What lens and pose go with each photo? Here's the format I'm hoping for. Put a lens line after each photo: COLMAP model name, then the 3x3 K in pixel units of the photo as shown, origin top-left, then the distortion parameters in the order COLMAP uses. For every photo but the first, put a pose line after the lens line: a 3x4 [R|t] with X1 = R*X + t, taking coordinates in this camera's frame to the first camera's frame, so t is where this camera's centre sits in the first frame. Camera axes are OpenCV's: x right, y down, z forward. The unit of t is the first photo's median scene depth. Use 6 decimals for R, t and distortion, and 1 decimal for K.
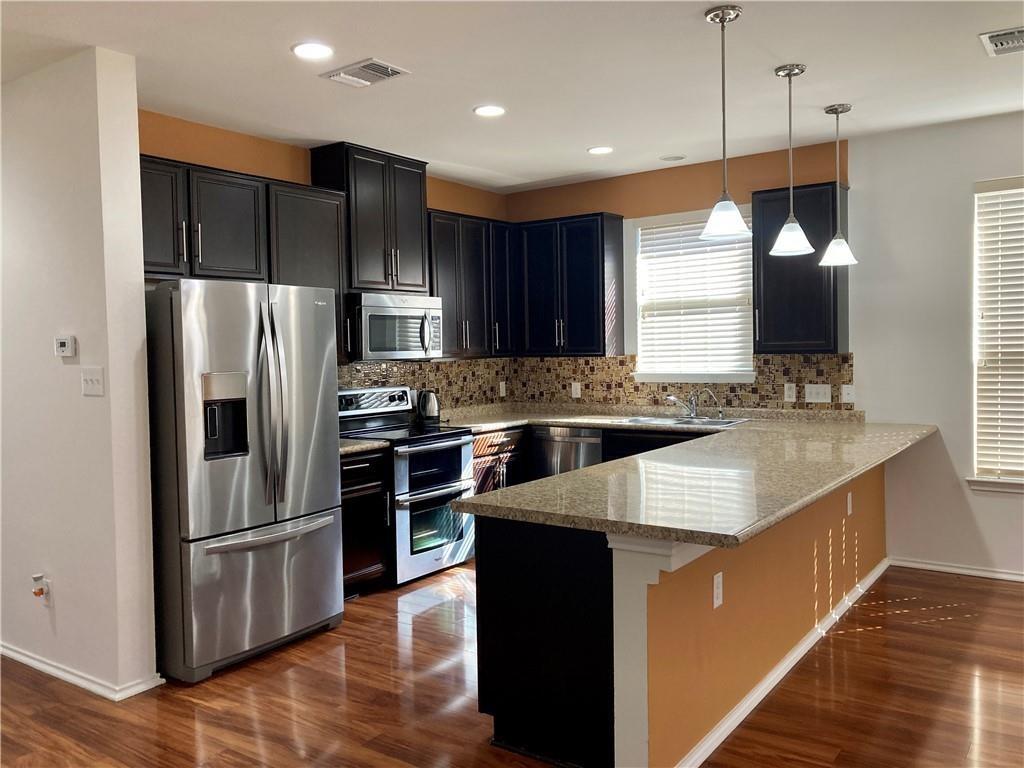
lens RADIAL K [[842.4, 0, 513.5], [0, 842.4, 380.6], [0, 0, 1]] dist [0.043722, -0.052620]
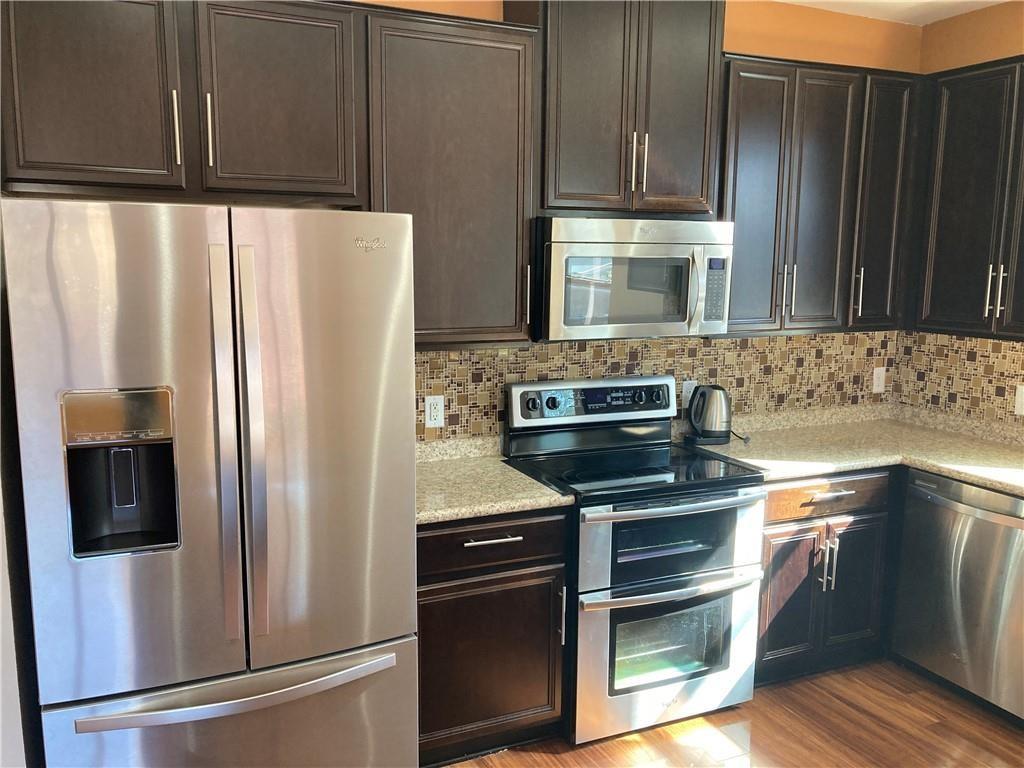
lens RADIAL K [[842.4, 0, 507.7], [0, 842.4, 390.0], [0, 0, 1]] dist [0.043722, -0.052620]
pose [[0.860866, 0.105731, -0.497725, 0.061898], [-0.047090, 0.990530, 0.128971, -0.049386], [0.506648, -0.087589, 0.857692, 0.403233]]
